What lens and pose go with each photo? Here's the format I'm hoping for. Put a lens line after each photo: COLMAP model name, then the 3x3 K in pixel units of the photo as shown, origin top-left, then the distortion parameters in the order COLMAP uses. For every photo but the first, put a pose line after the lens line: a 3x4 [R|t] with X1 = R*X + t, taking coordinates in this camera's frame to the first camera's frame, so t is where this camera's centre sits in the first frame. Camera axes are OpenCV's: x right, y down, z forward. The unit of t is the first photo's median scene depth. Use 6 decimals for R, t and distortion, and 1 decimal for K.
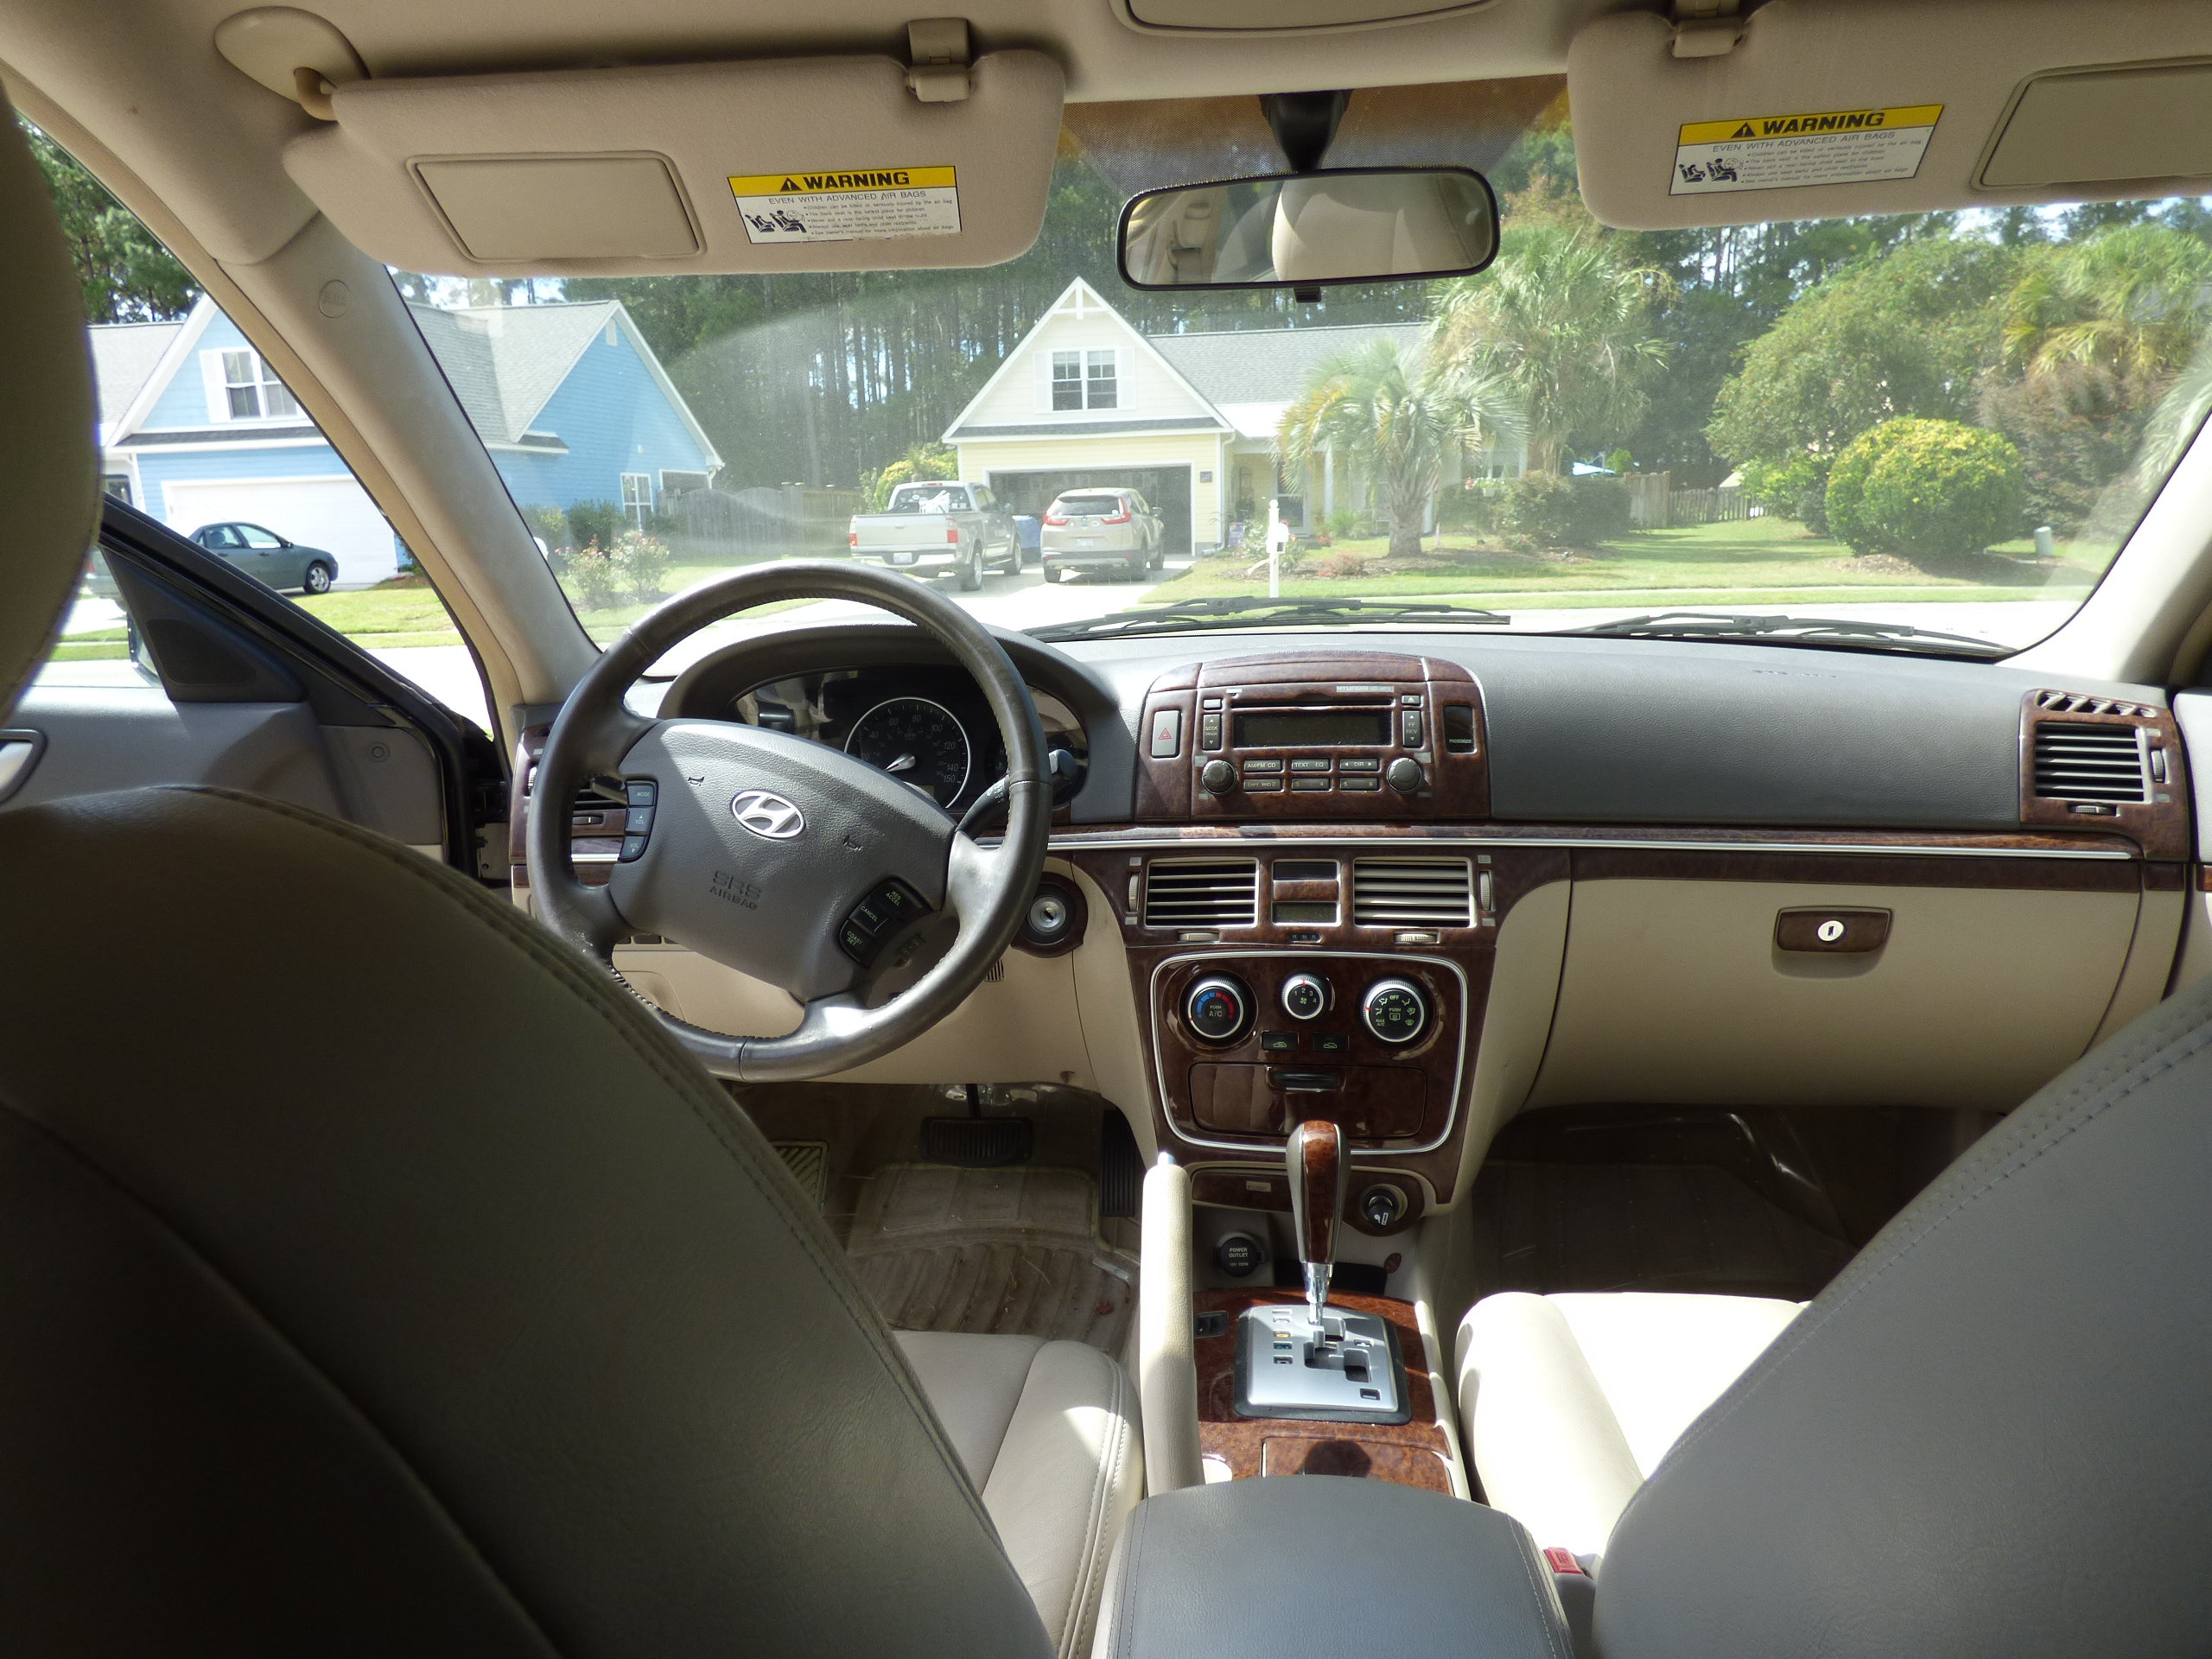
lens RADIAL K [[1356.7, 0, 1118.8], [0, 1356.7, 836.2], [0, 0, 1]] dist [-0.027194, -0.001999]
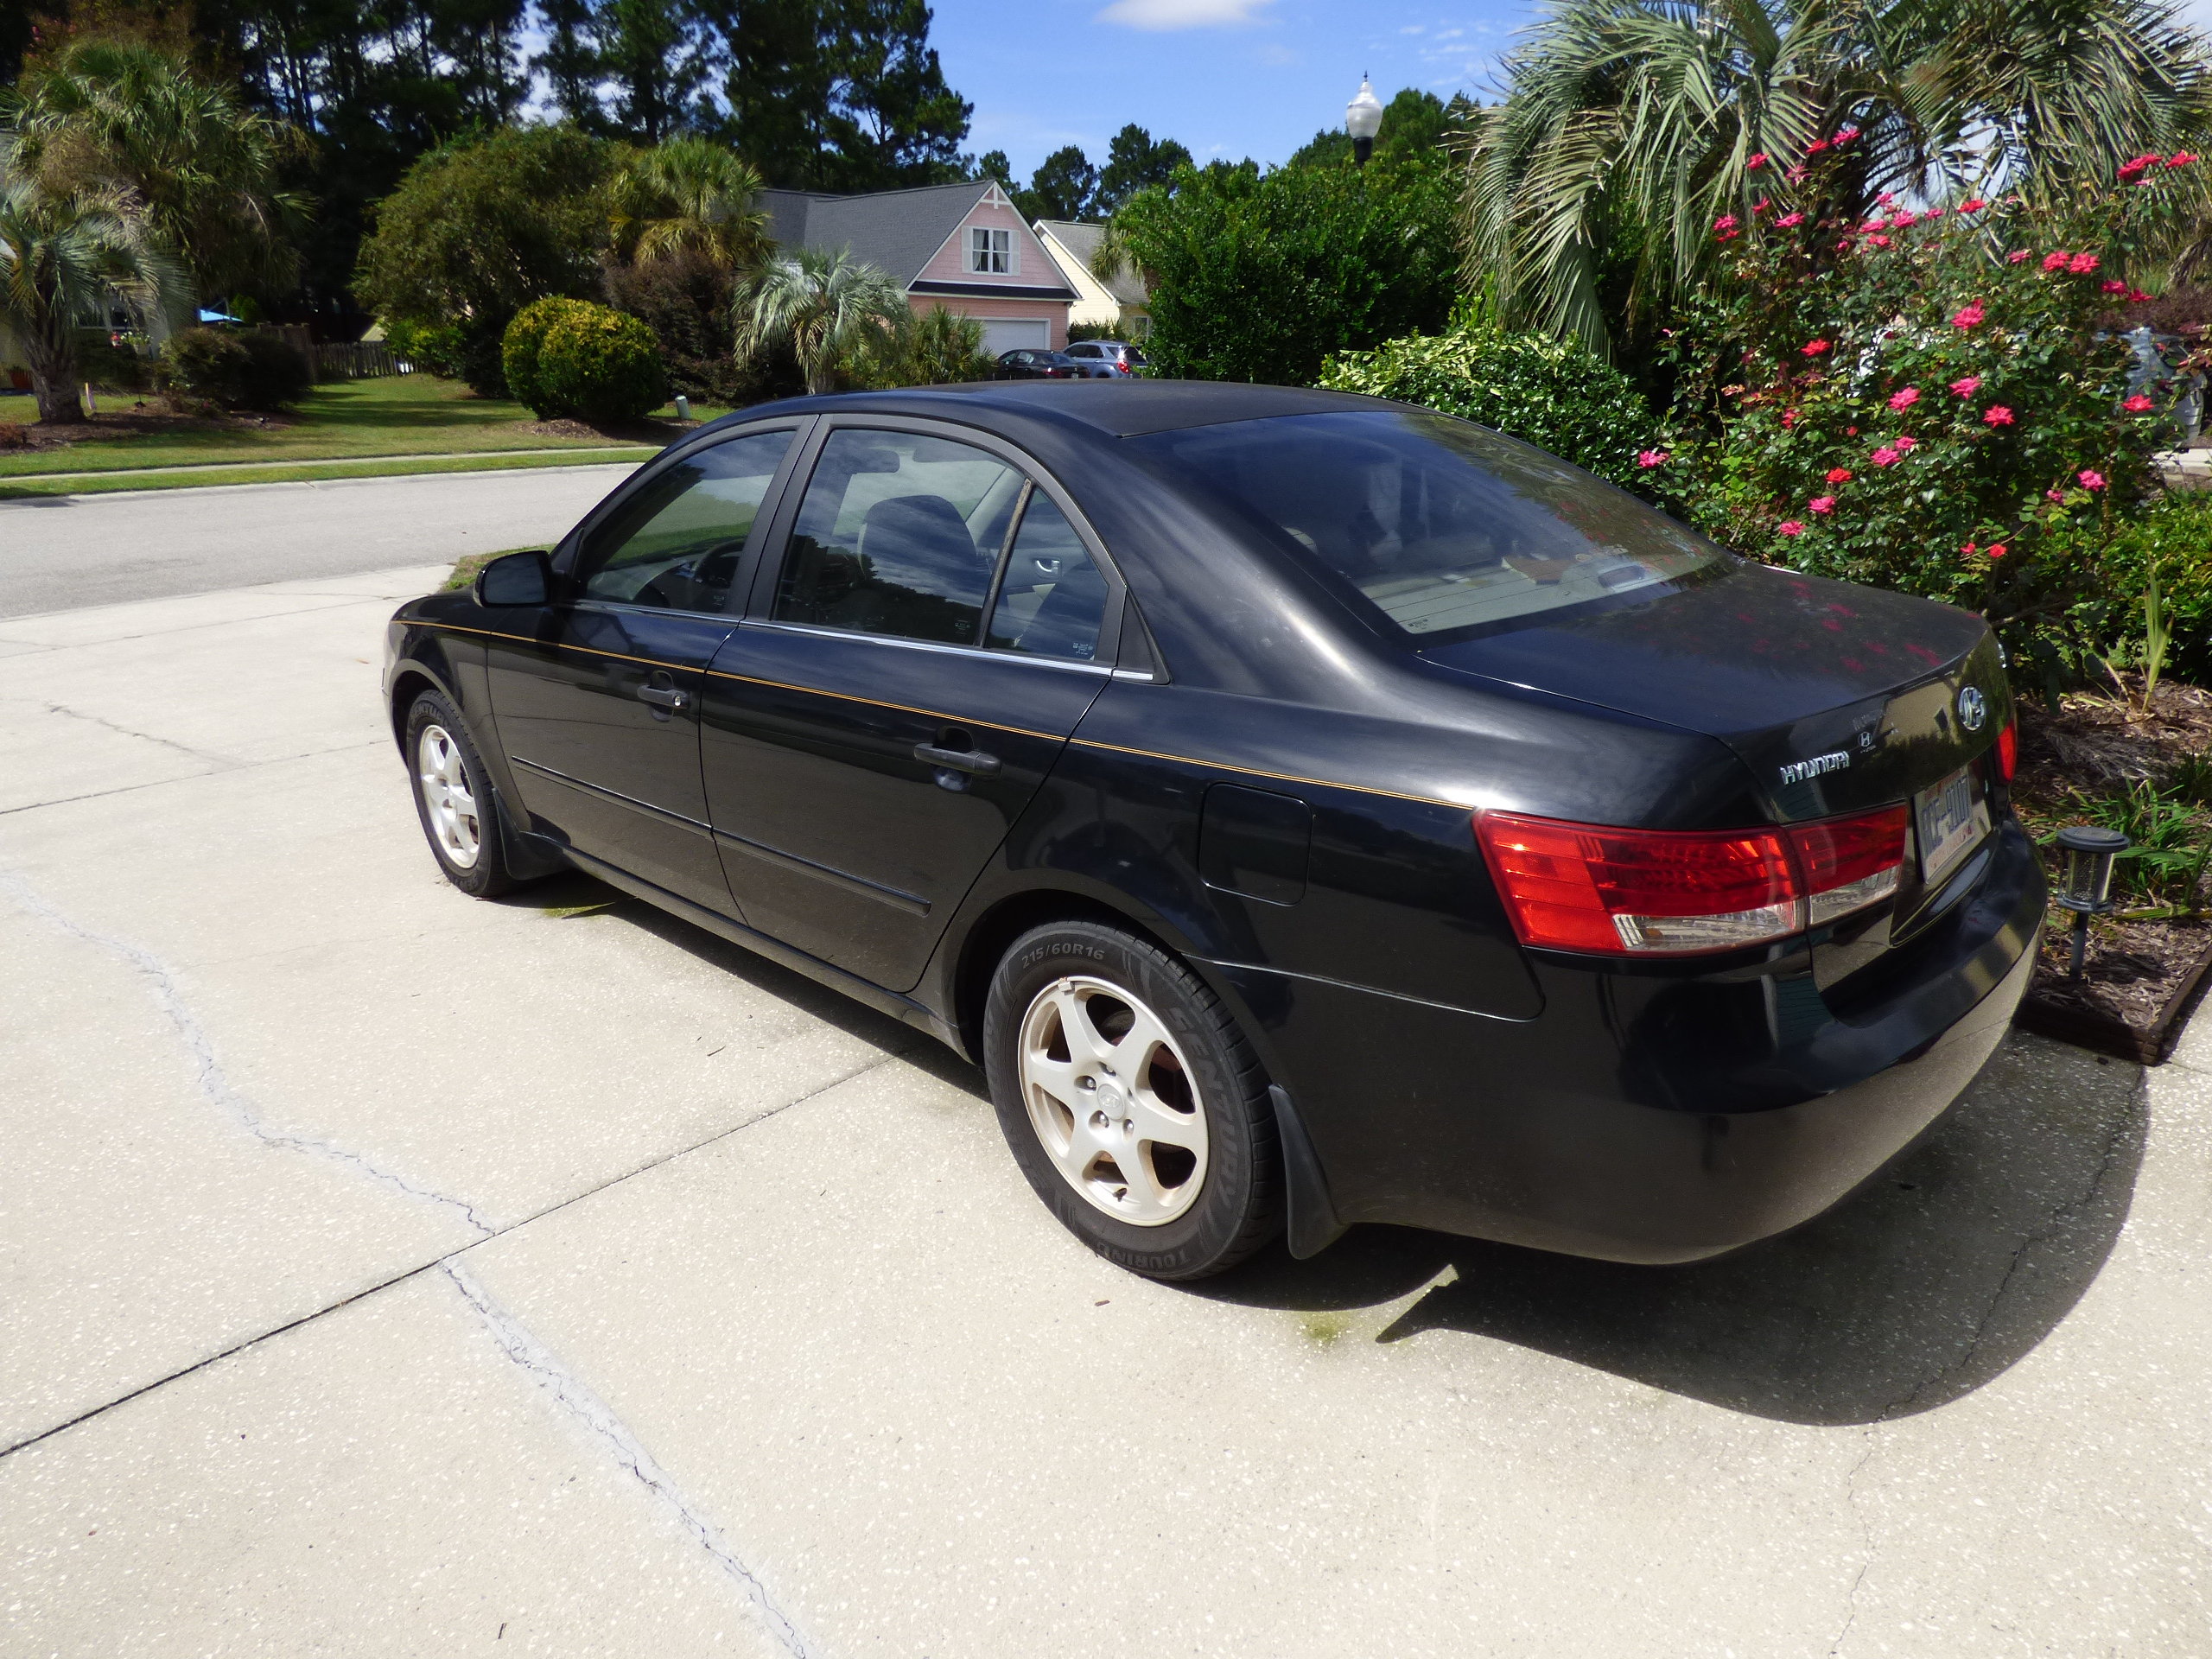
lens RADIAL K [[1356.7, 0, 1118.8], [0, 1356.7, 836.2], [0, 0, 1]] dist [-0.027194, -0.001999]
pose [[0.602533, -0.231174, 0.763880, -0.091533], [0.147965, 0.972894, 0.177716, 0.003782], [-0.784258, 0.005947, 0.620407, -0.075679]]
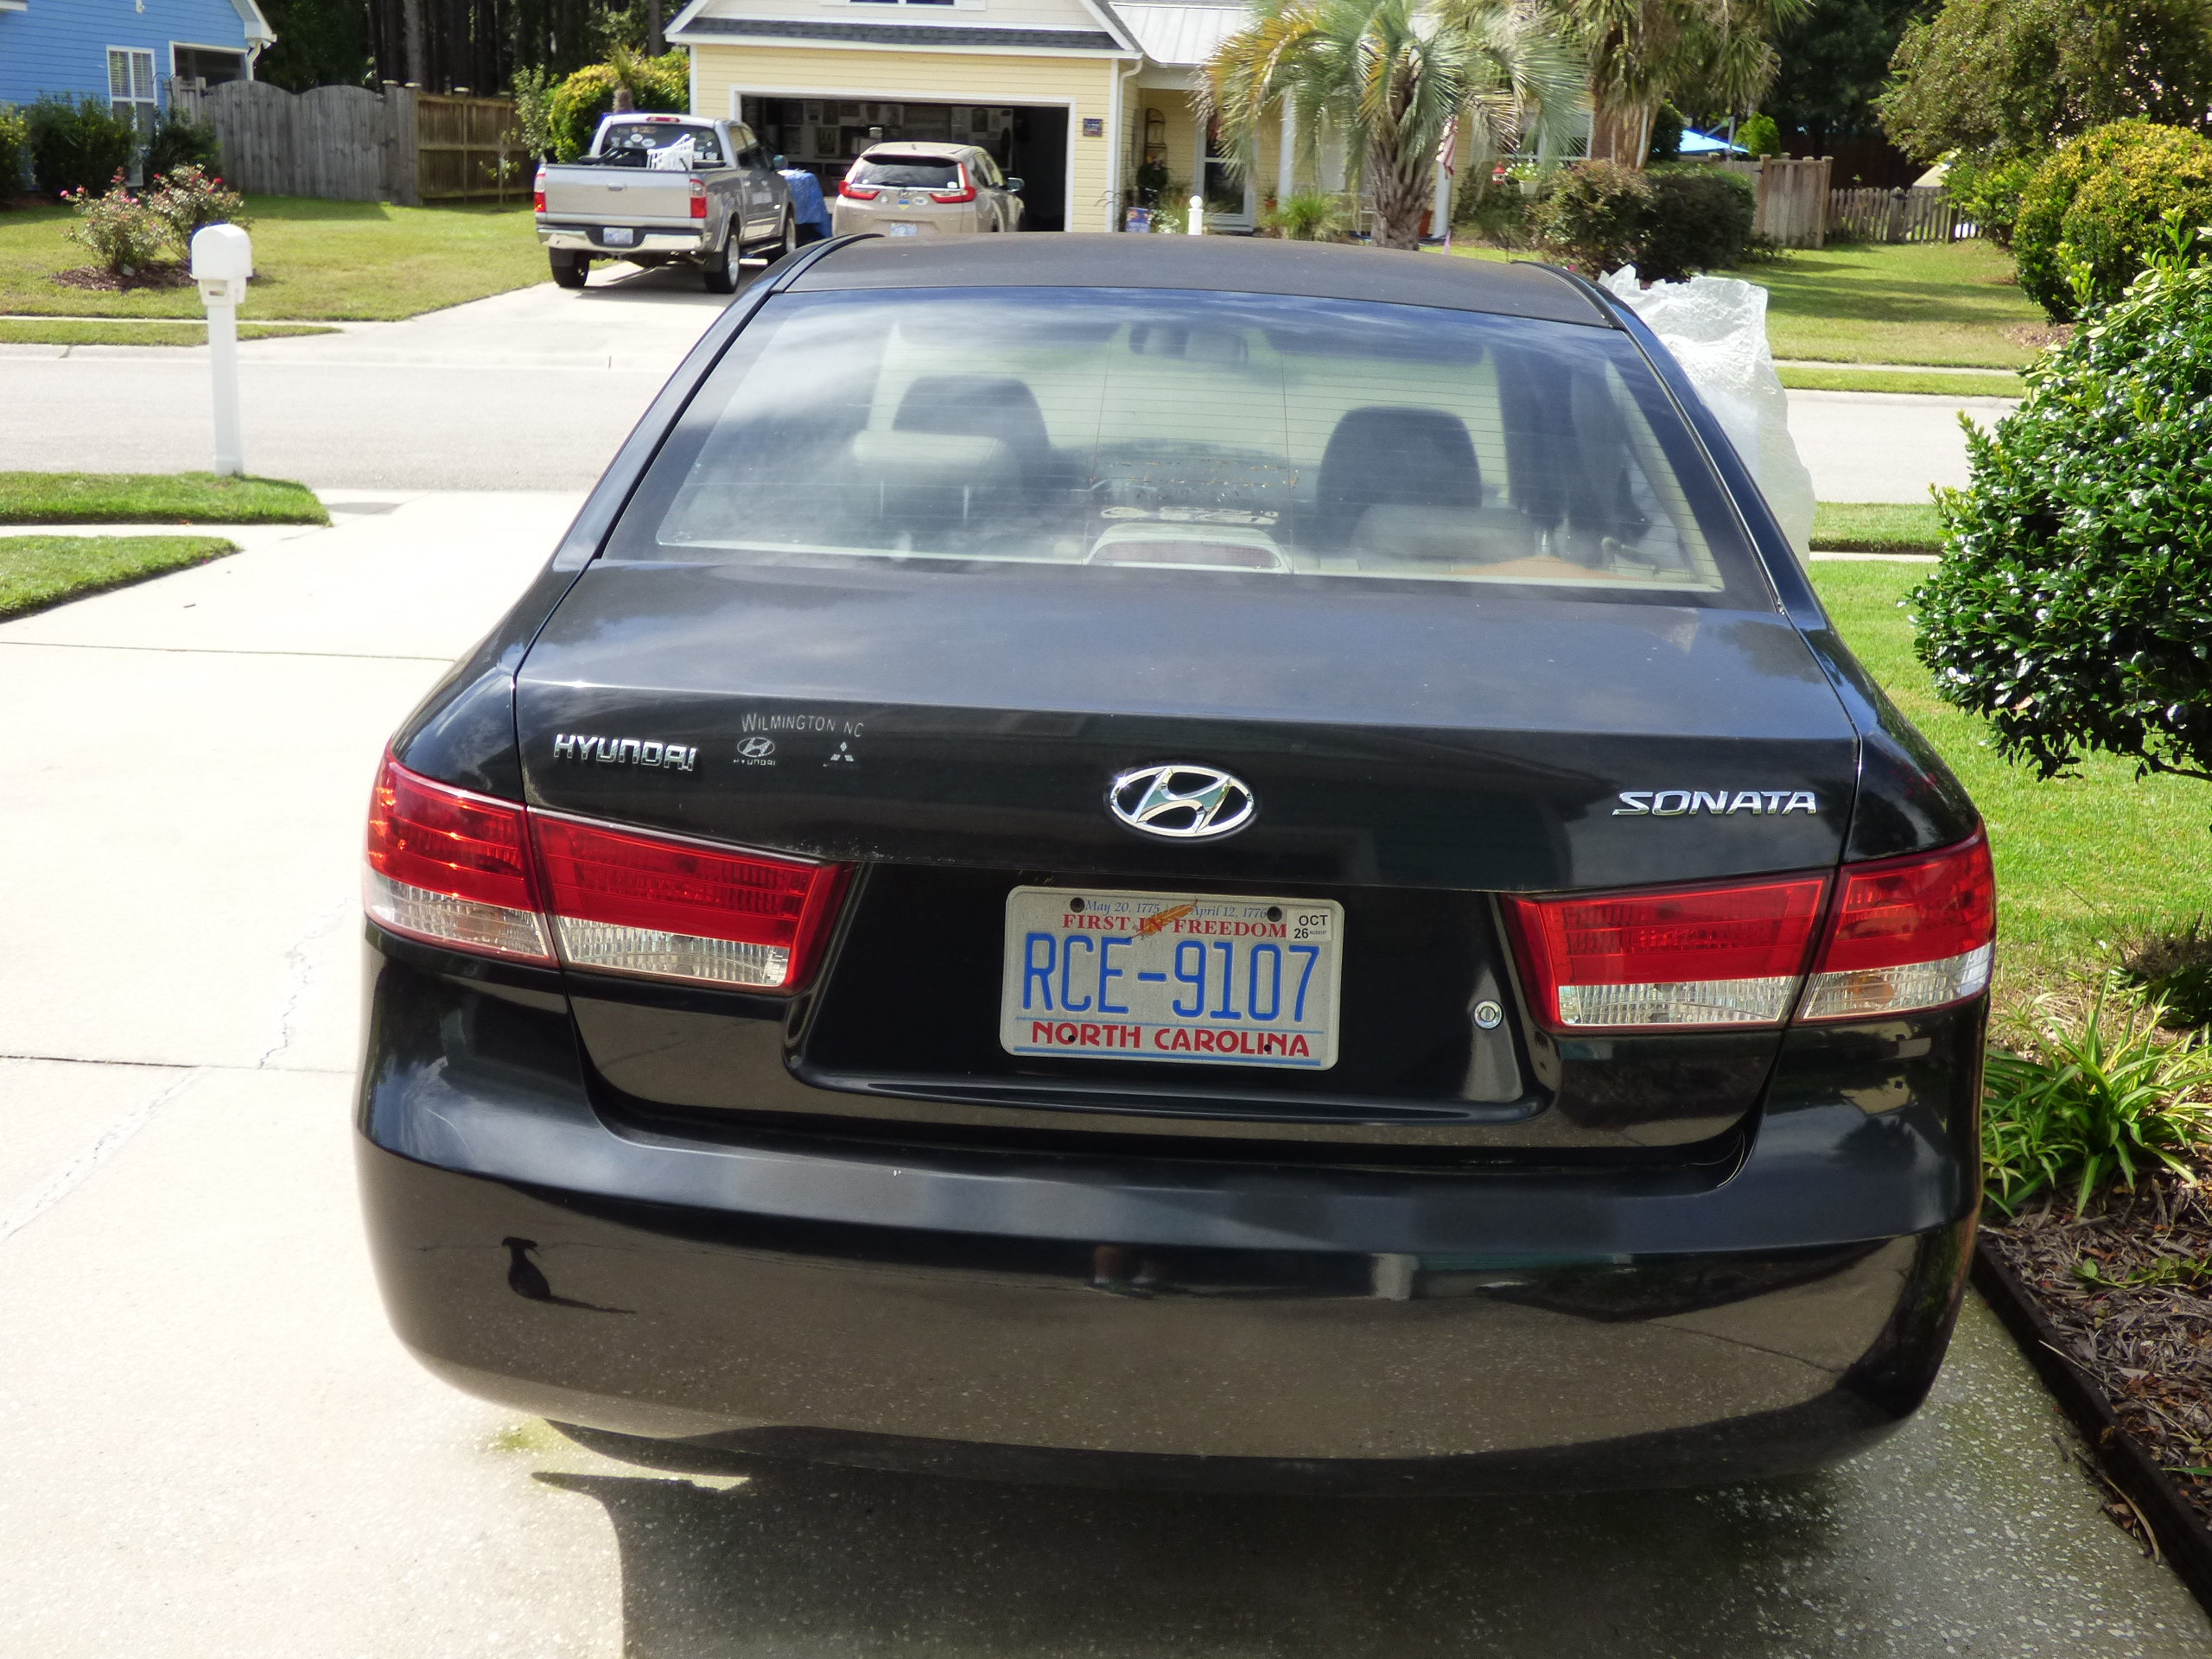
lens RADIAL K [[2403.5, 0, 1106.0], [0, 2403.5, 829.5], [0, 0, 1]] dist [-0.002272, -0.002434]
pose [[0.995163, 0.042454, 0.088593, -0.016599], [-0.046225, 0.998091, 0.040957, 0.014921], [-0.086685, -0.044854, 0.995226, -0.141814]]
